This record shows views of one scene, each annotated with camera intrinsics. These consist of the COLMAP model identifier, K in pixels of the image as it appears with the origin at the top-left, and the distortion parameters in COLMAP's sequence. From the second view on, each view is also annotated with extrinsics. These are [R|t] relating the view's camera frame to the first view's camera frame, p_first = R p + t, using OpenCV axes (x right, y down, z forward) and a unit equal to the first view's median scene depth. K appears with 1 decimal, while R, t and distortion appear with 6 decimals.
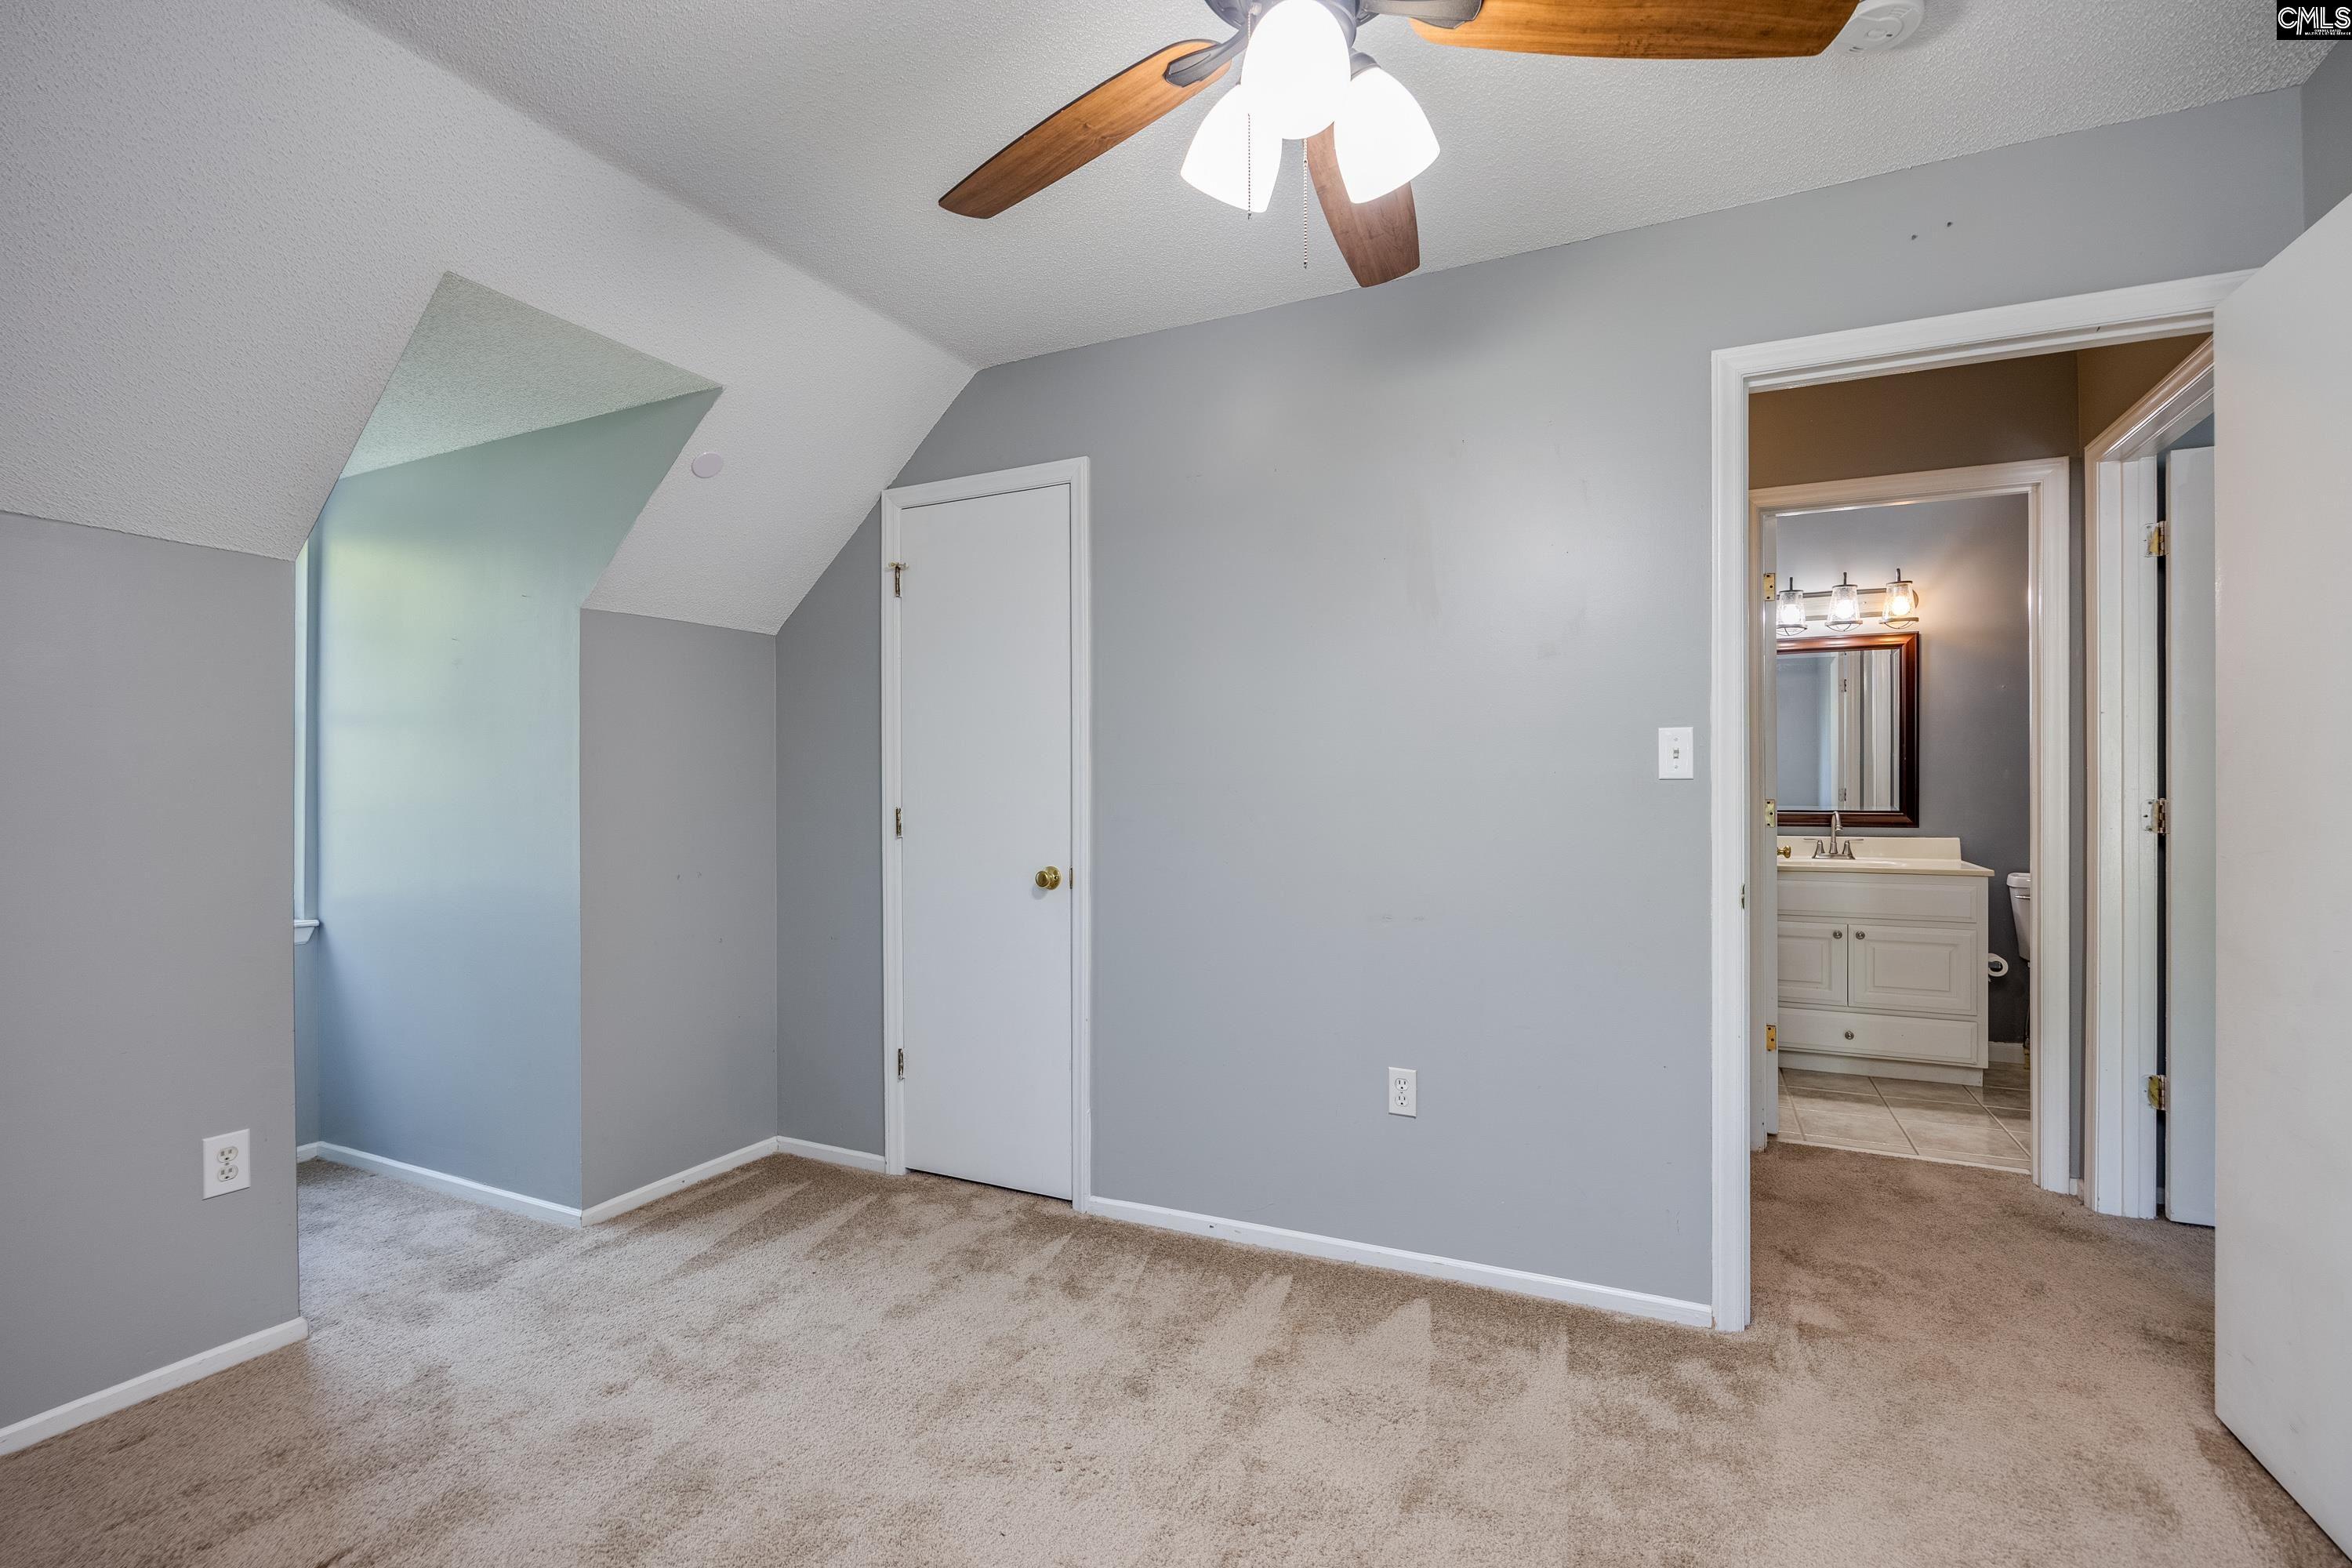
lens RADIAL K [[1050.0, 0, 1176.0], [0, 1050.0, 784.0], [0, 0, 1]] dist [-0.000057, 0.000797]
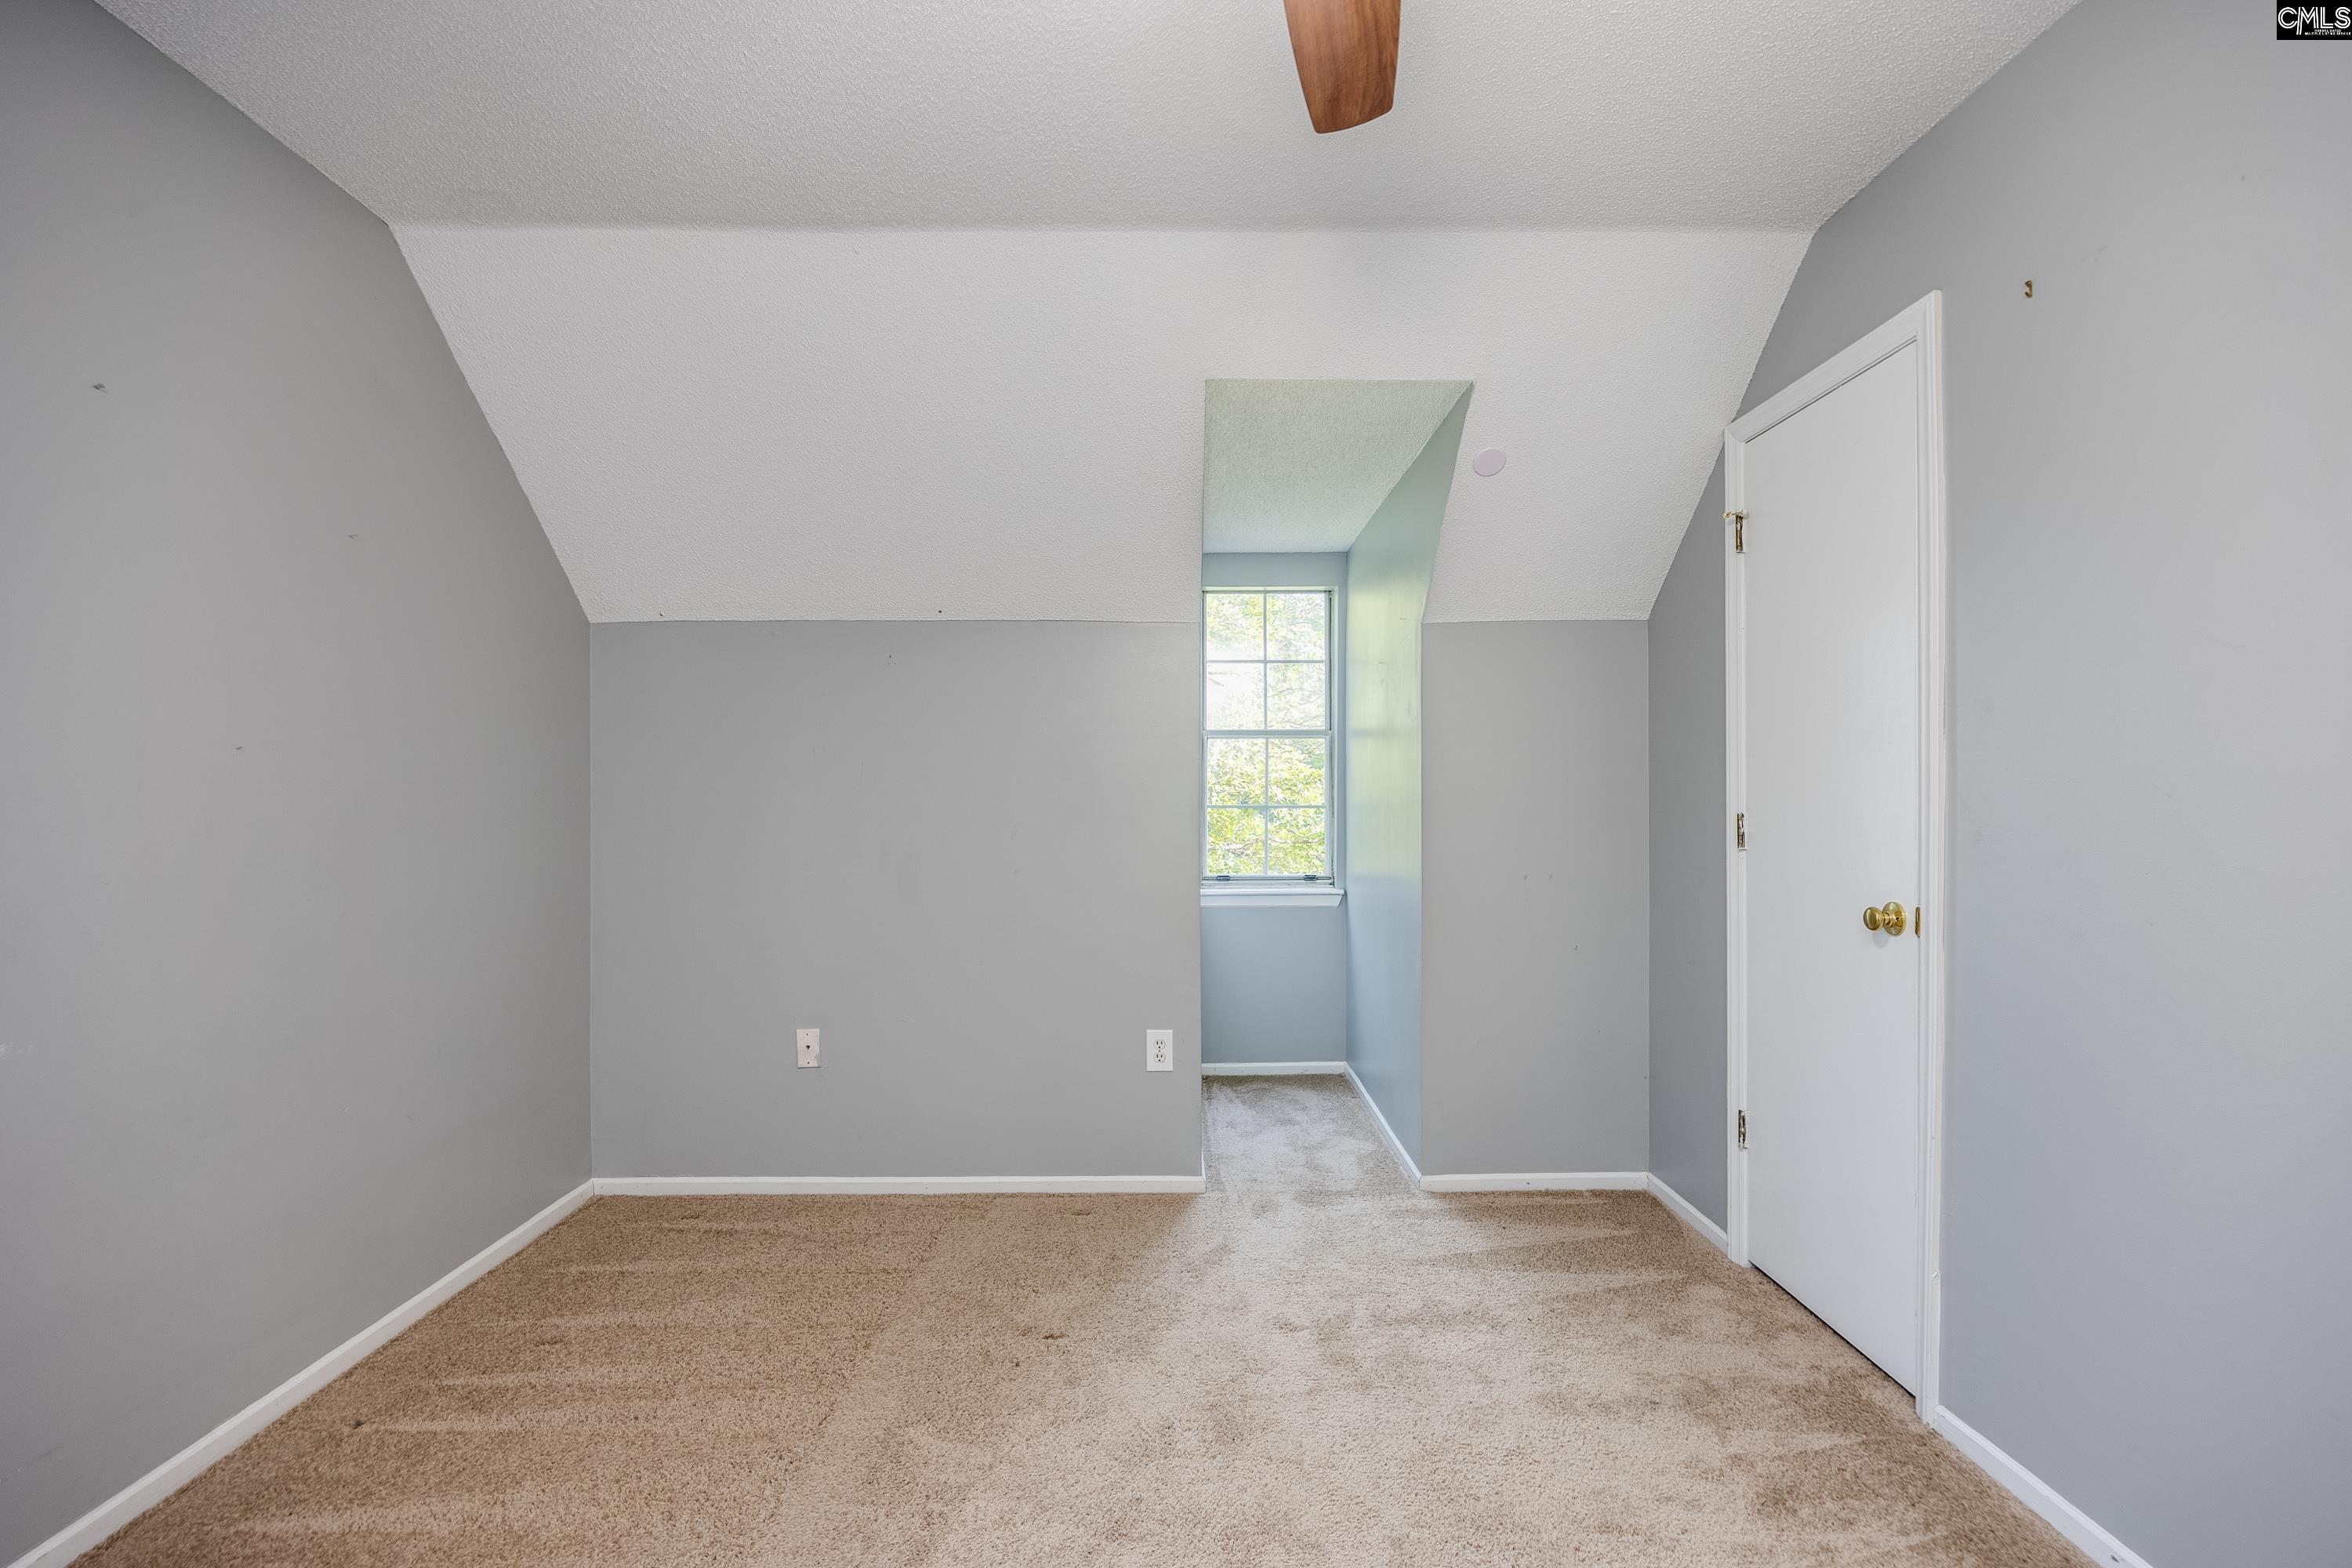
lens RADIAL K [[1050.0, 0, 1176.0], [0, 1050.0, 784.0], [0, 0, 1]] dist [-0.000057, 0.000797]
pose [[0.466823, -0.002219, -0.884348, 0.279928], [0.004355, 0.999990, -0.000211, -0.001353], [0.884340, -0.003753, 0.466828, 0.264325]]
